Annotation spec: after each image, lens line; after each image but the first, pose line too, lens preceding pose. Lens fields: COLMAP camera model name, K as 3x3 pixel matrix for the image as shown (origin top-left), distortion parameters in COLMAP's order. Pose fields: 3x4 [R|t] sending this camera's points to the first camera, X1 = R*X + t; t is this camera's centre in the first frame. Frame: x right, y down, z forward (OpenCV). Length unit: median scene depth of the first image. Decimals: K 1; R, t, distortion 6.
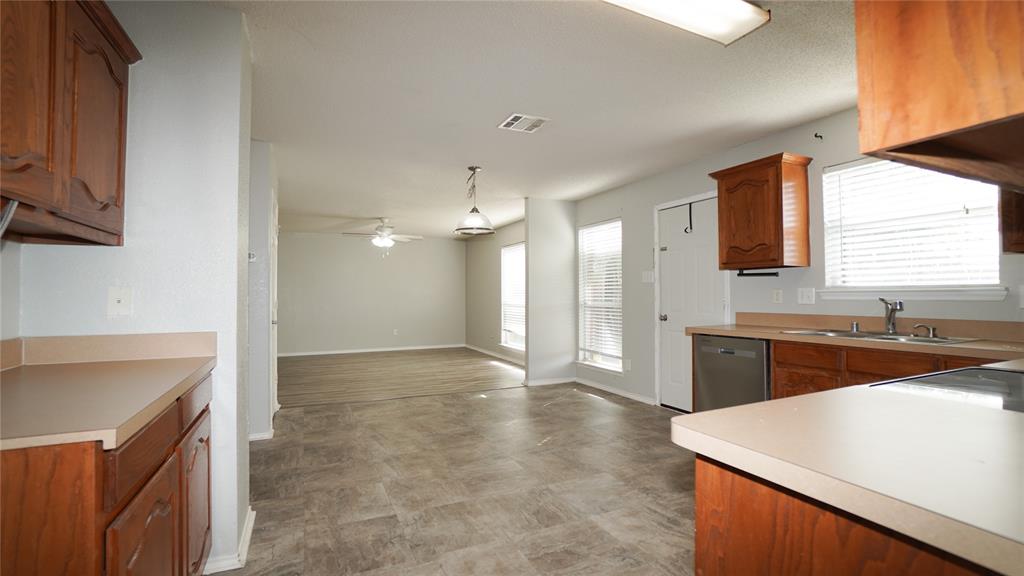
lens RADIAL K [[453.4, 0, 503.9], [0, 453.4, 287.1], [0, 0, 1]] dist [-0.051479, 0.016941]
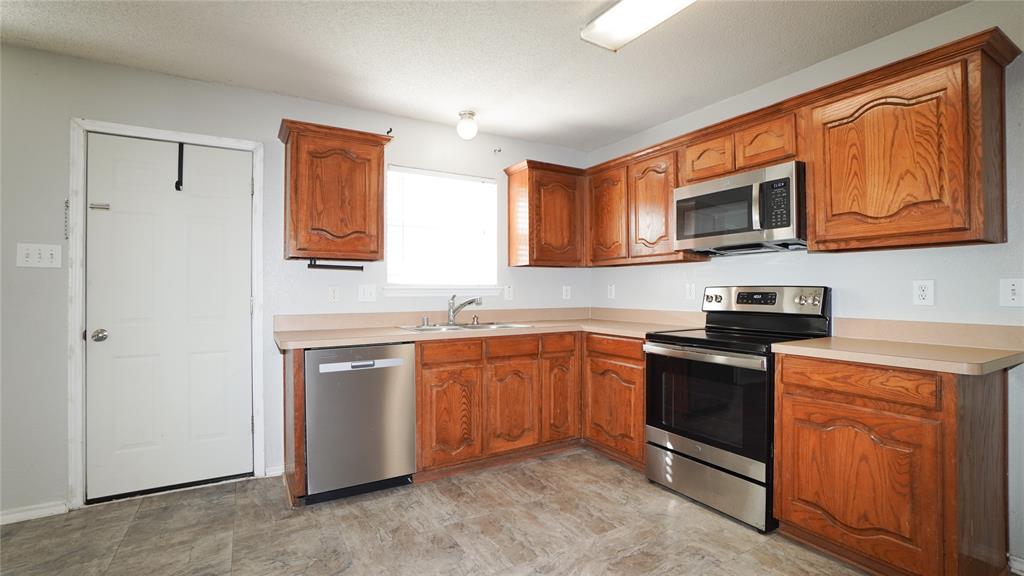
lens RADIAL K [[453.4, 0, 506.6], [0, 453.4, 286.8], [0, 0, 1]] dist [-0.051479, 0.016941]
pose [[-0.110820, 0.011002, 0.993780, -0.309439], [-0.016381, 0.999783, -0.012895, 0.013817], [-0.993705, -0.017708, -0.110616, 0.838974]]
